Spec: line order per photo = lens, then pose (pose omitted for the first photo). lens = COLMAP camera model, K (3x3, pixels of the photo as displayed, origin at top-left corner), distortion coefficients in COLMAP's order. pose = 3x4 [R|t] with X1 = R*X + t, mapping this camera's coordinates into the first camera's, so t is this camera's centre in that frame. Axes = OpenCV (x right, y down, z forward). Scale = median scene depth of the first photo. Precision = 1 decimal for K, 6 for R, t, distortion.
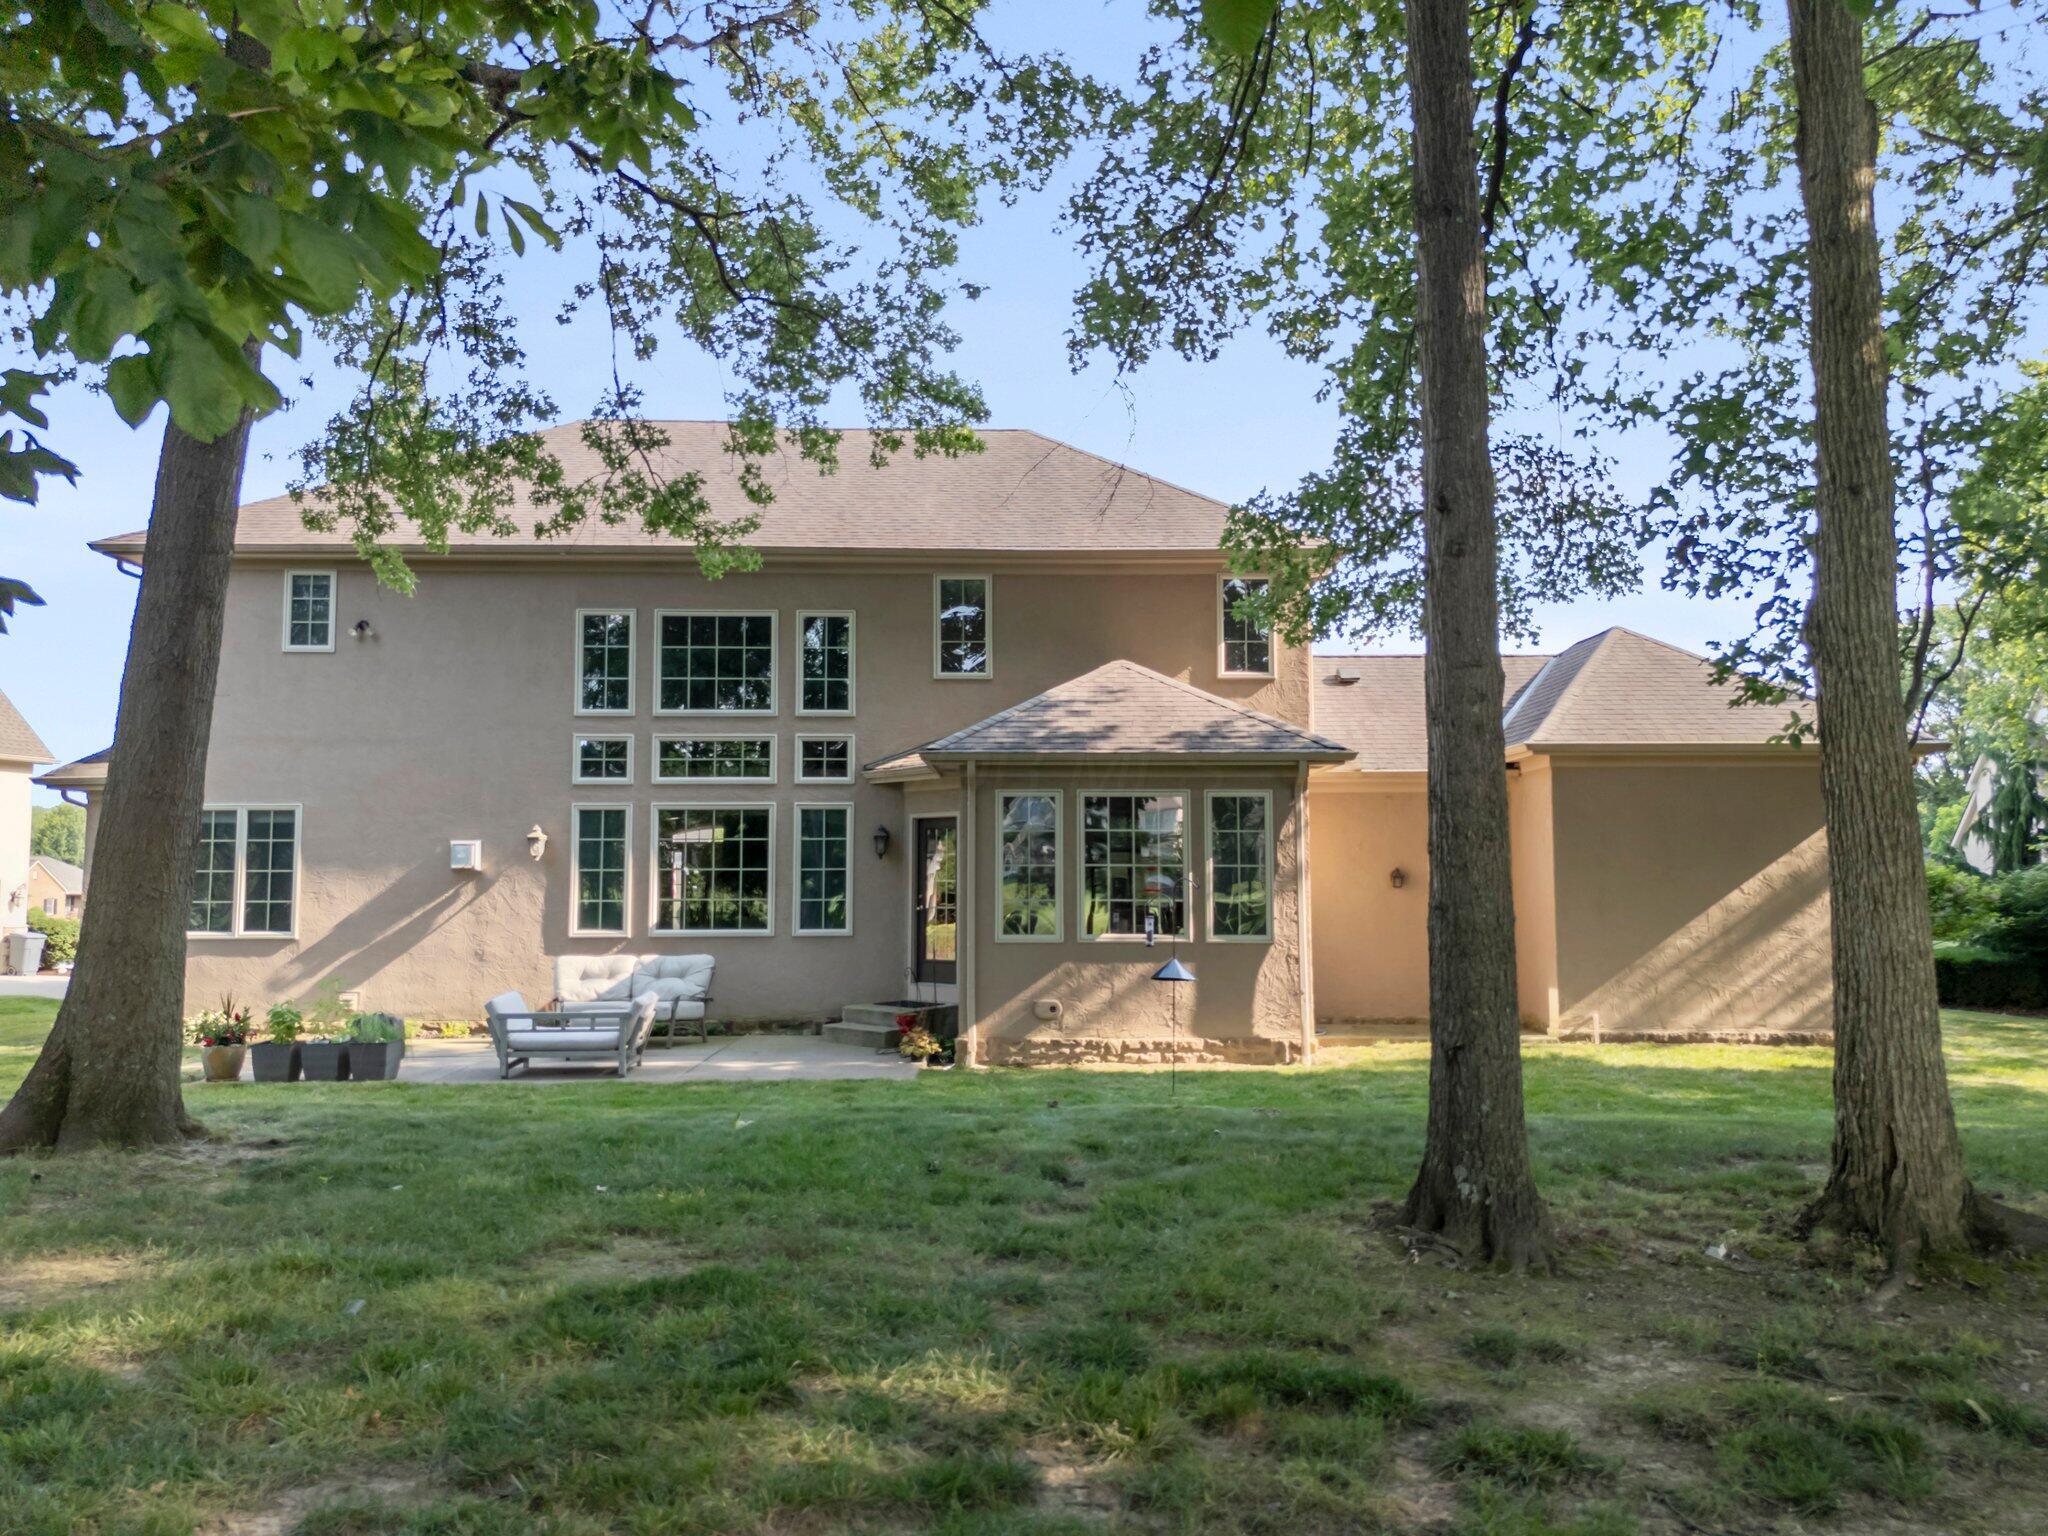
lens RADIAL K [[1517.4, 0, 1024.0], [0, 1517.4, 768.0], [0, 0, 1]] dist [0.125903, -0.175817]
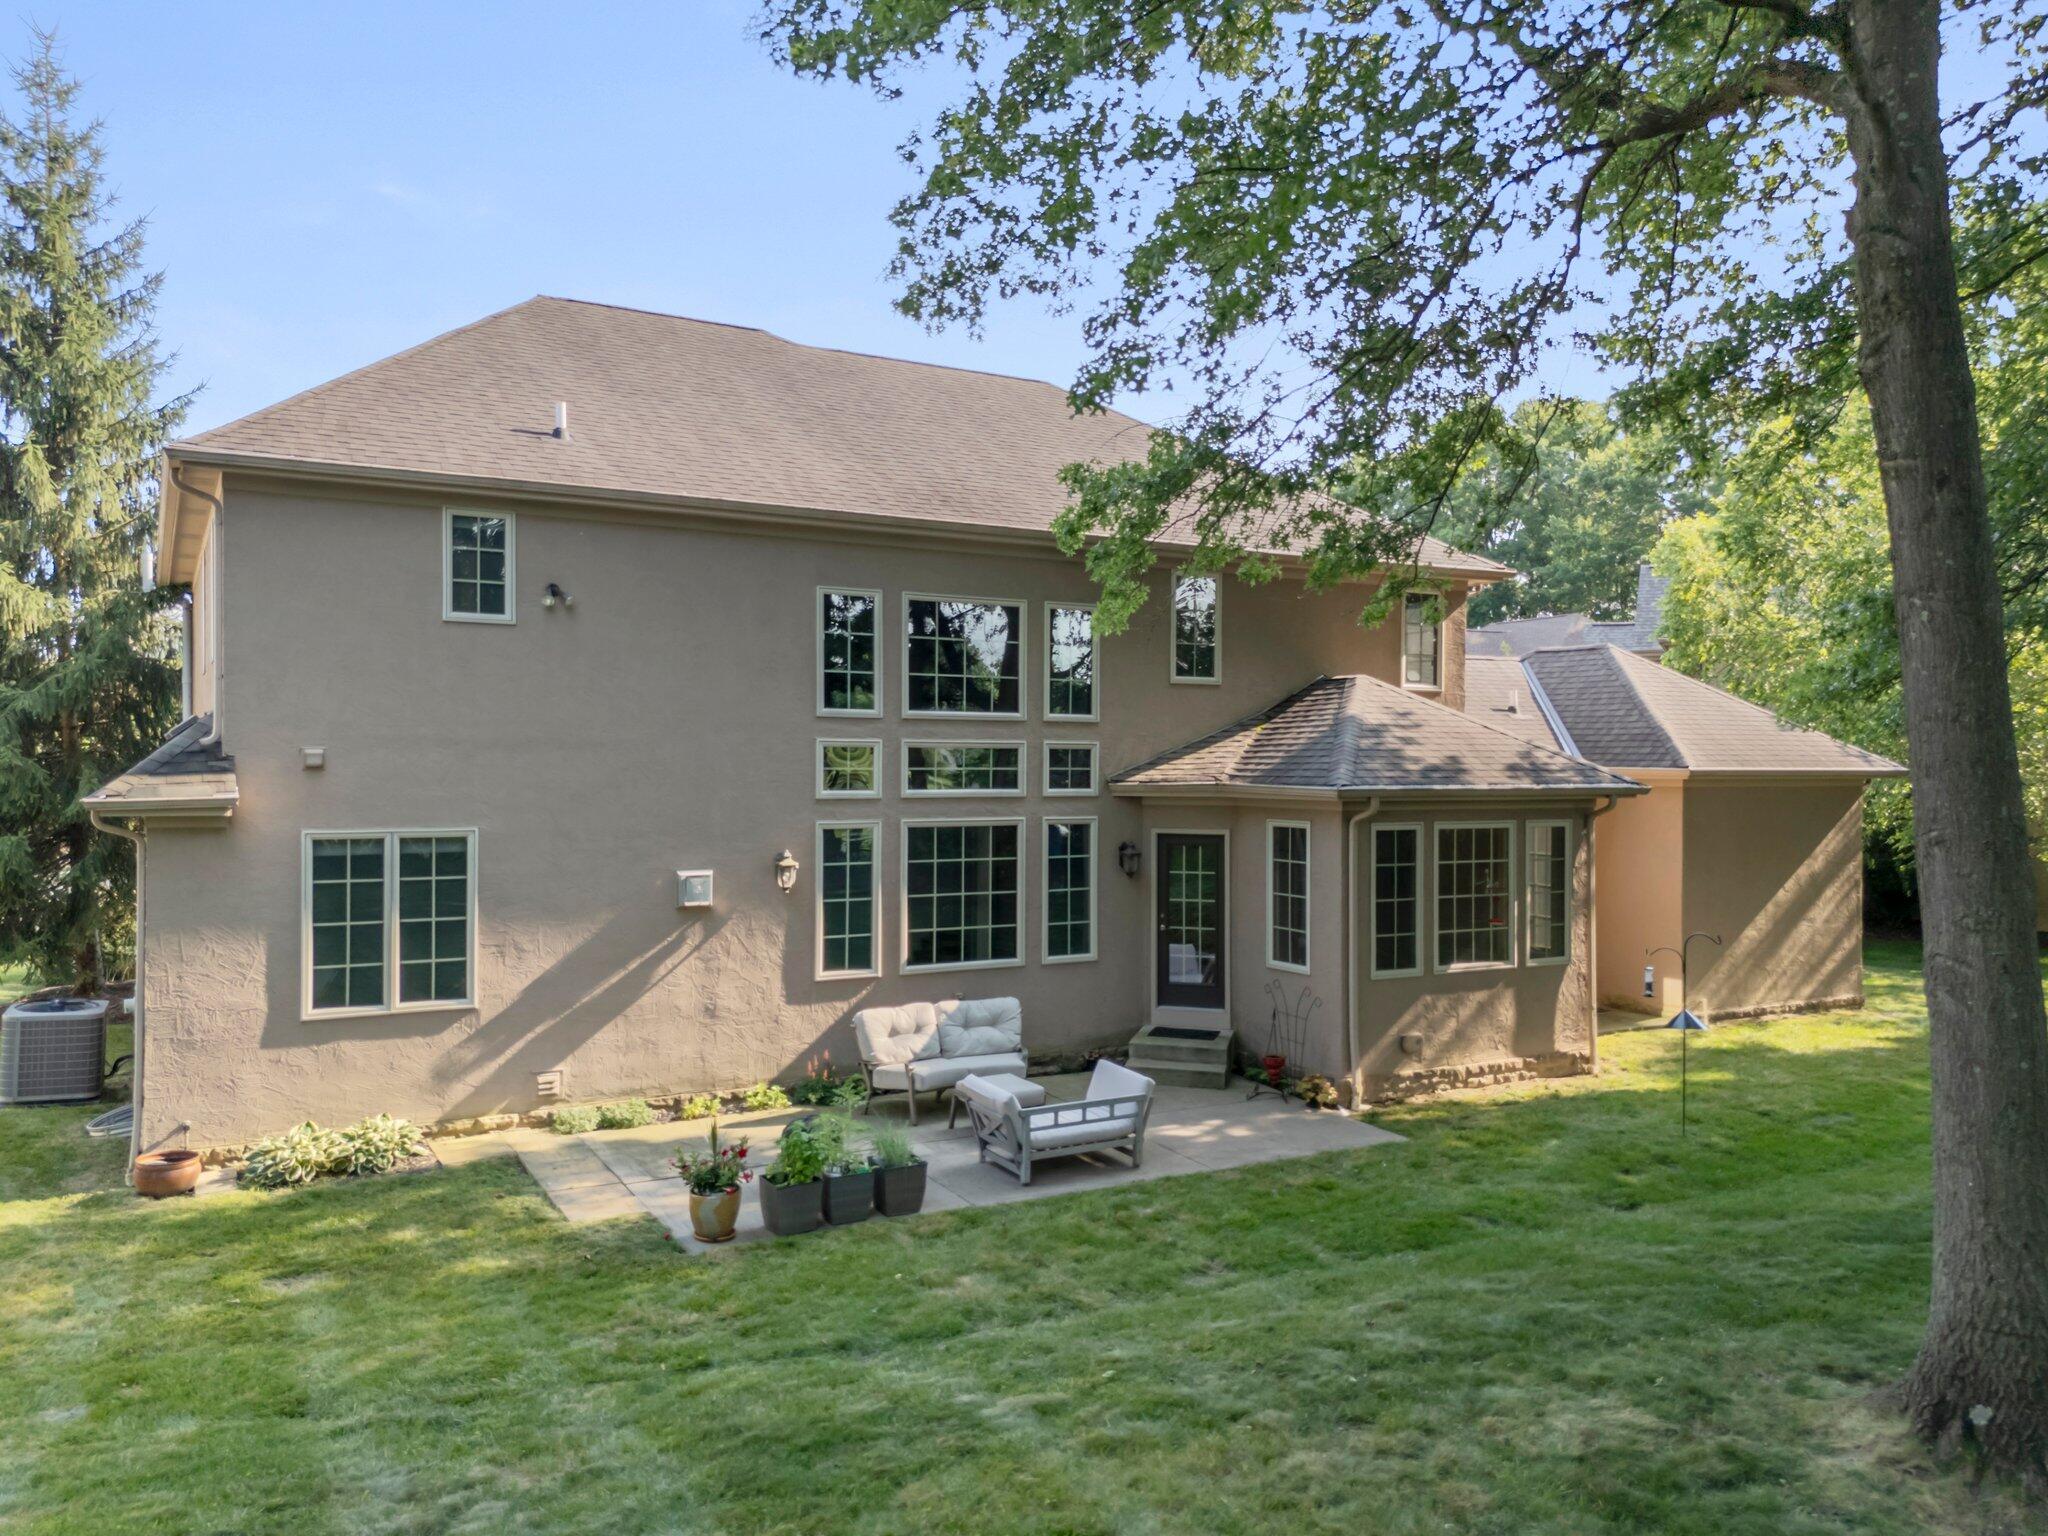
lens RADIAL K [[1517.4, 0, 1024.0], [0, 1517.4, 768.0], [0, 0, 1]] dist [0.125903, -0.175817]
pose [[0.866849, 0.002149, 0.498567, -0.612394], [-0.047146, 0.995863, 0.077679, -0.076178], [-0.496337, -0.090841, 0.863364, 0.232275]]
